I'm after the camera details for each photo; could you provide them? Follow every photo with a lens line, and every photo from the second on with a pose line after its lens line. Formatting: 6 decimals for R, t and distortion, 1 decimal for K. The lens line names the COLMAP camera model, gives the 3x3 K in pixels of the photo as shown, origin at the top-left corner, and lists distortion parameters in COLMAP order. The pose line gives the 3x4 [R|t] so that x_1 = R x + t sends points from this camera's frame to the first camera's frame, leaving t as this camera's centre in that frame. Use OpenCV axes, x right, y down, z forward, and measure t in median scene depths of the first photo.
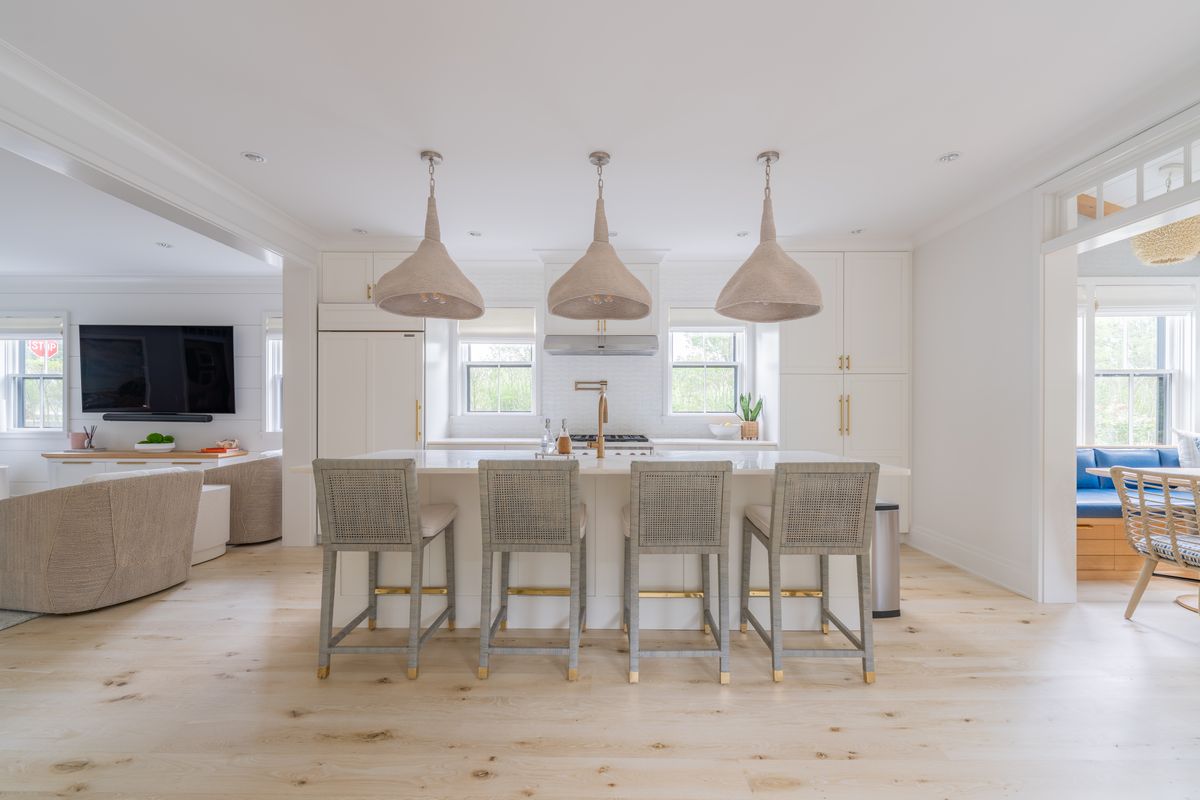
lens RADIAL K [[489.6, 0, 602.4], [0, 489.6, 415.1], [0, 0, 1]] dist [-0.000353, 0.000000]
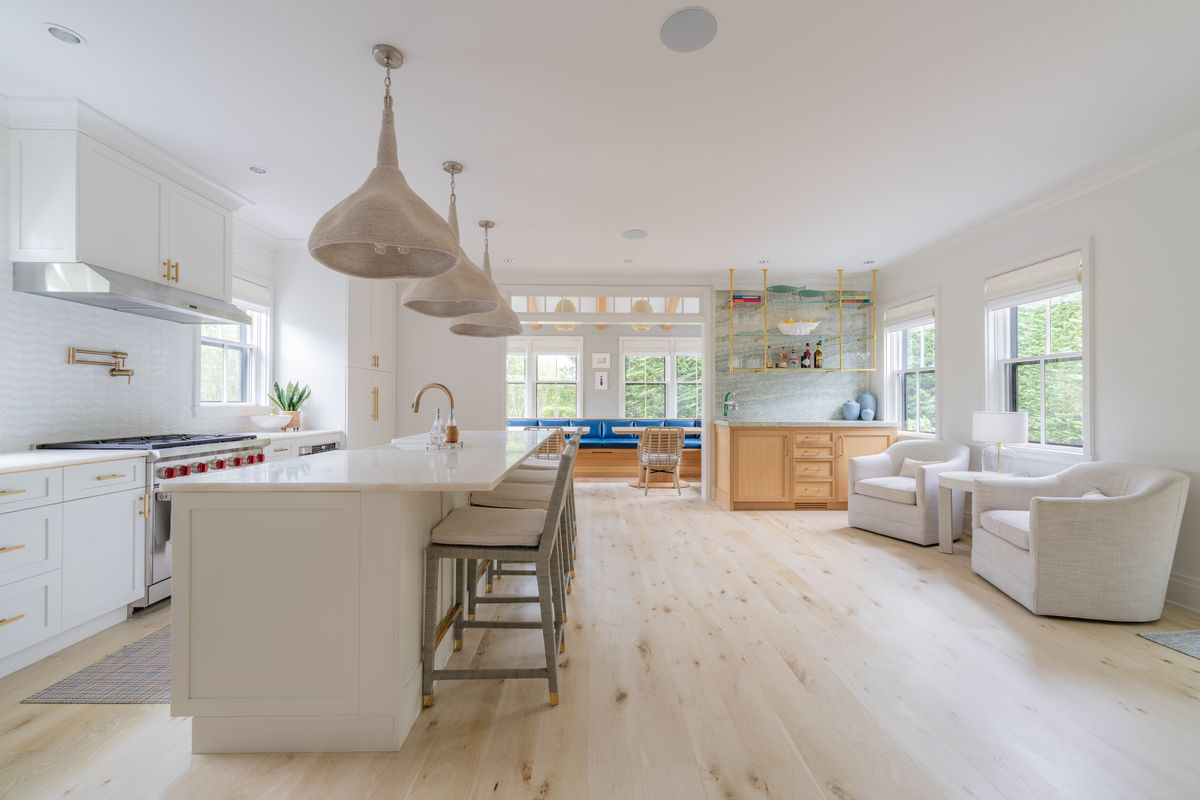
lens RADIAL K [[481.8, 0, 596.7], [0, 481.8, 398.9], [0, 0, 1]] dist [0.001074, 0.000067]
pose [[-0.010002, 0.003564, 0.999944, -0.725992], [0.003839, 0.999986, -0.003526, -0.006122], [-0.999943, 0.003804, -0.010015, 0.467350]]
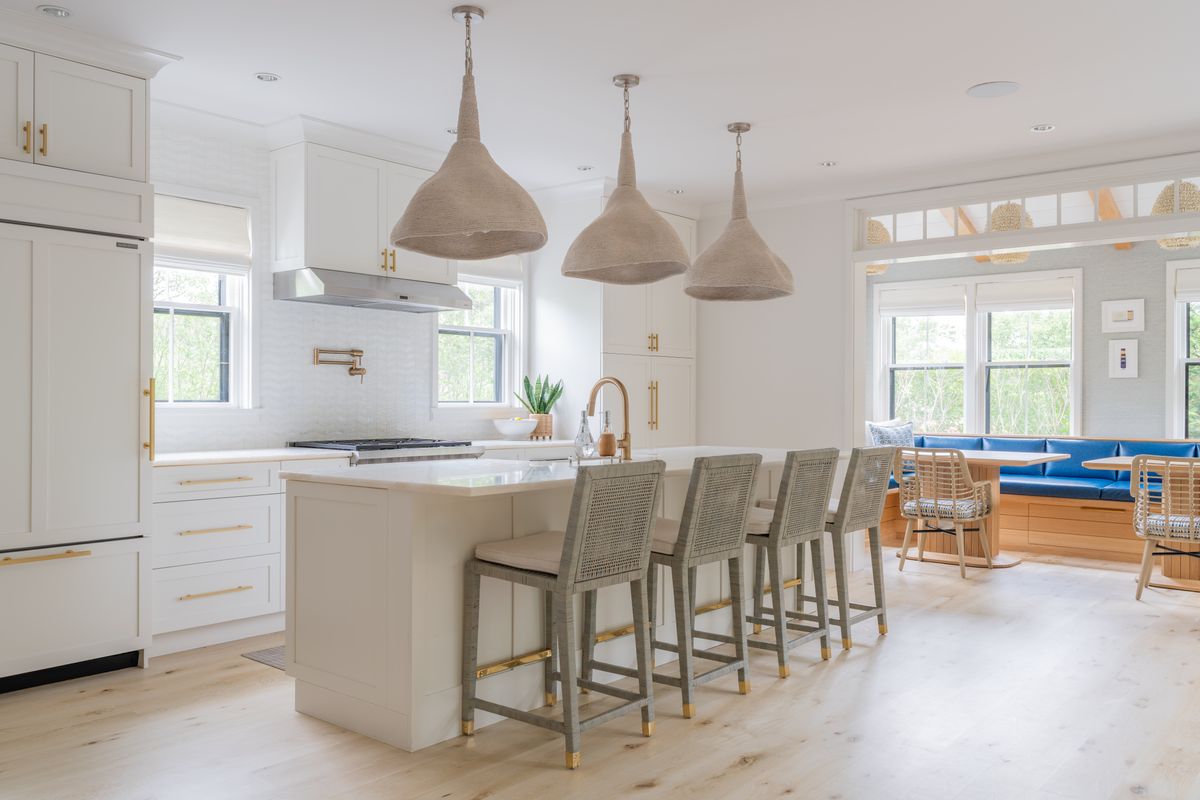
lens RADIAL K [[954.4, 0, 600.0], [0, 954.4, 400.0], [0, 0, 1]] dist [0.002915, 0.000605]
pose [[0.642829, 0.001025, 0.766009, -0.821428], [0.002913, 0.999989, -0.003783, -0.003433], [-0.766004, 0.004664, 0.642818, 0.026205]]
